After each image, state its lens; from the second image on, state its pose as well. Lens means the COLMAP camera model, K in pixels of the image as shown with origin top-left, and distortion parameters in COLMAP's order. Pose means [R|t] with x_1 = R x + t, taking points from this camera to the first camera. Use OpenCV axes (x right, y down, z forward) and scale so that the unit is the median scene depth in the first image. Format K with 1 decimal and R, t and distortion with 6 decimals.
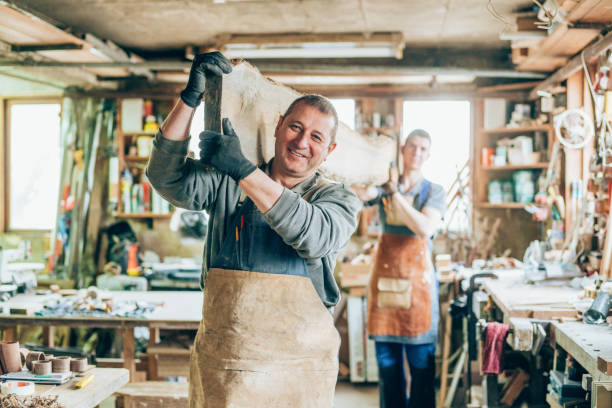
lens RADIAL K [[864.6, 0, 303.6], [0, 864.6, 204.4], [0, 0, 1]] dist [-0.176697, 0.000000]
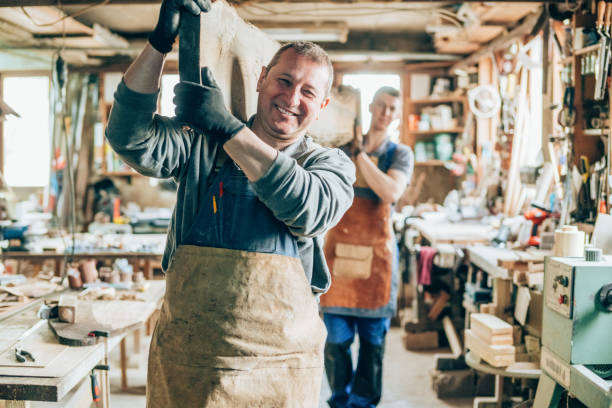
lens RADIAL K [[864.6, 0, 304.6], [0, 864.6, 201.3], [0, 0, 1]] dist [-0.176697, 0.000000]
pose [[0.995285, -0.008897, 0.096583, -0.061786], [0.004728, 0.999050, 0.043312, 0.002219], [-0.096877, -0.042652, 0.994382, -0.212232]]
